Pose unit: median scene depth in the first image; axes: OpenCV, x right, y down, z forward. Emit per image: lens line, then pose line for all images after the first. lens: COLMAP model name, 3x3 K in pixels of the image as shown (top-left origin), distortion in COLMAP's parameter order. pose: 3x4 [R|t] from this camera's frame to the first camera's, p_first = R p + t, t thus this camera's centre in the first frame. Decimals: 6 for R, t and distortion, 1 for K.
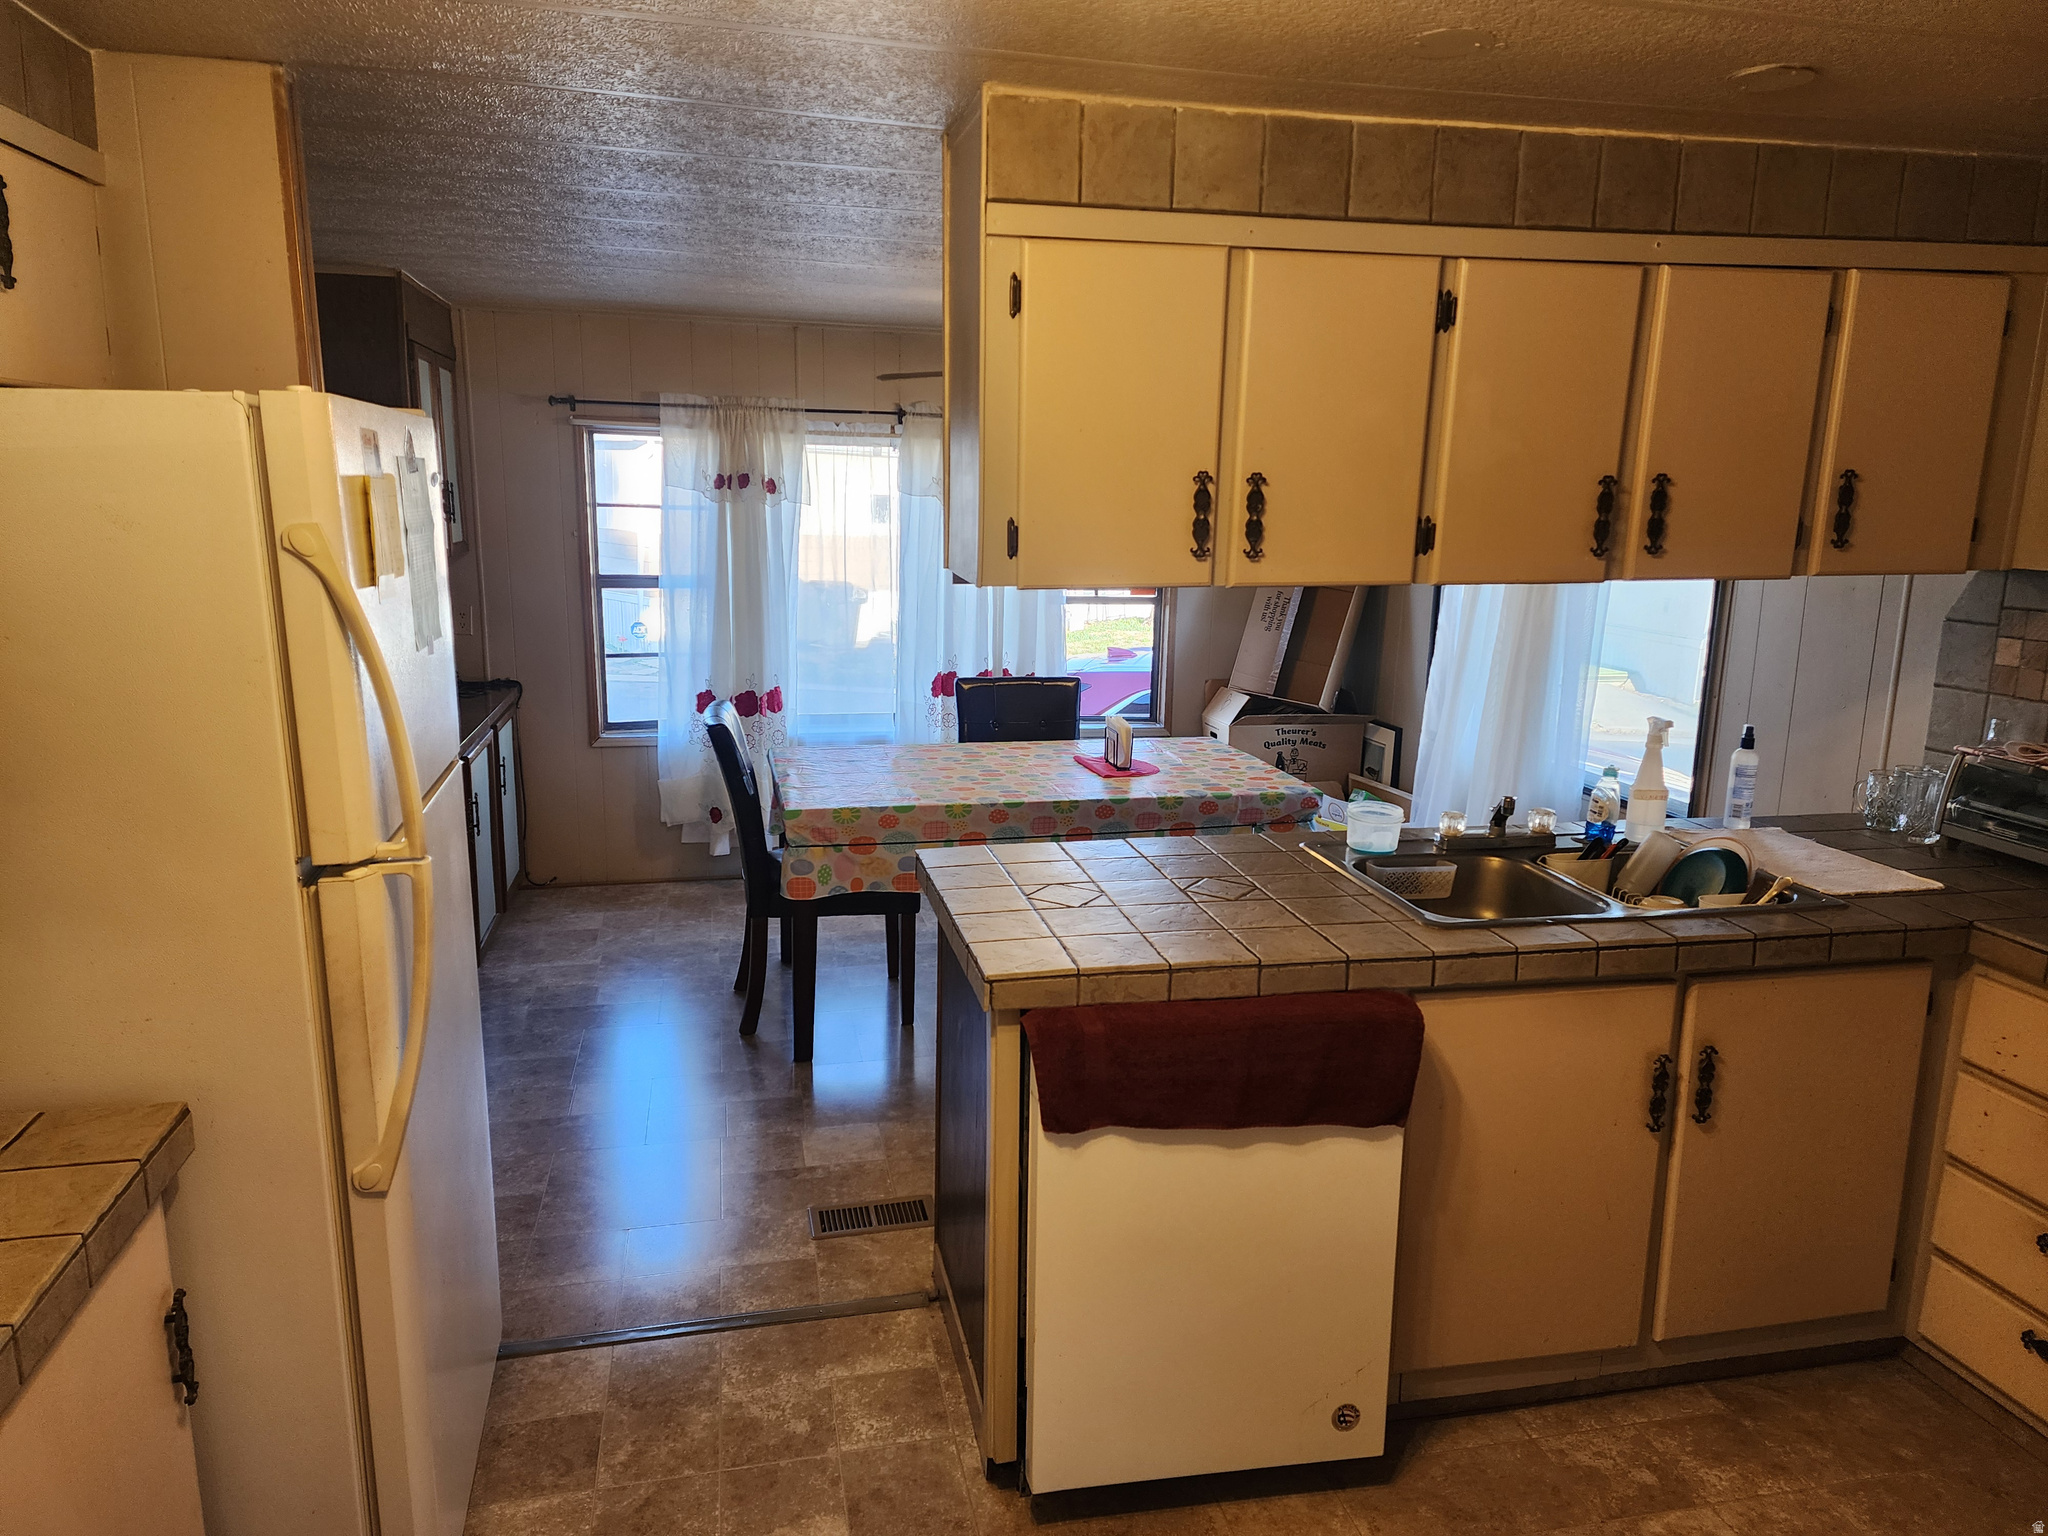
lens RADIAL K [[1331.7, 0, 1030.5], [0, 1331.7, 743.9], [0, 0, 1]] dist [0.097944, -0.088091]
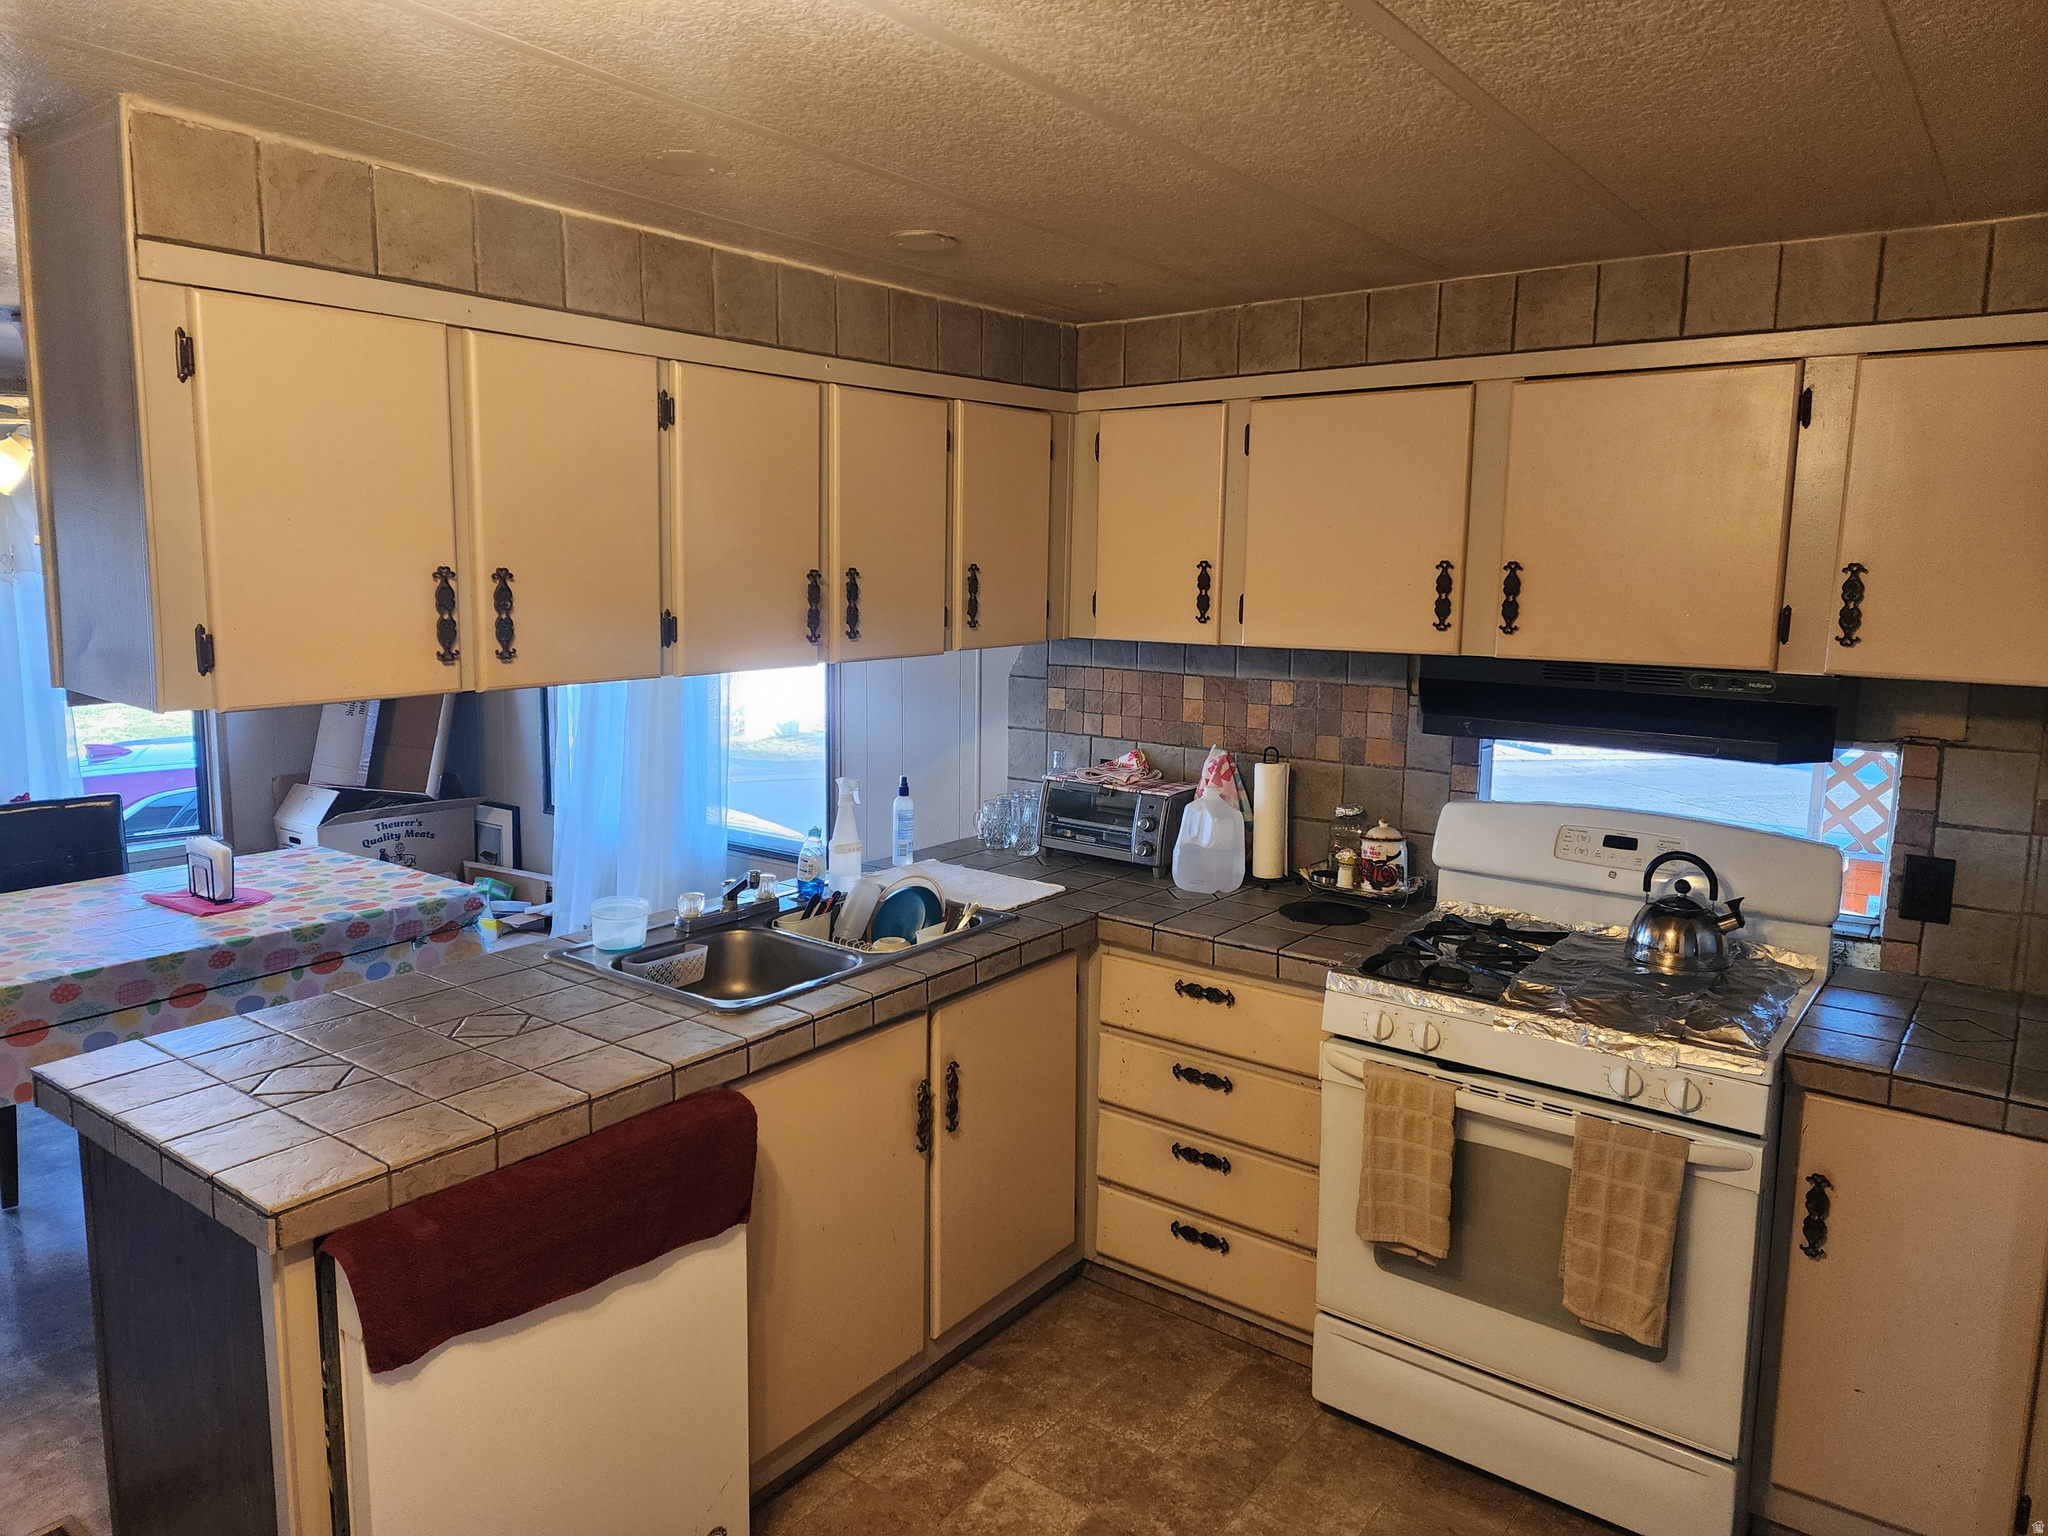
lens RADIAL K [[1331.7, 0, 1030.5], [0, 1331.7, 743.9], [0, 0, 1]] dist [0.097944, -0.088091]
pose [[0.769277, -0.093024, 0.632107, -0.134549], [0.119682, 0.992812, 0.000454, -0.035772], [-0.627605, 0.075302, 0.774881, 0.057164]]
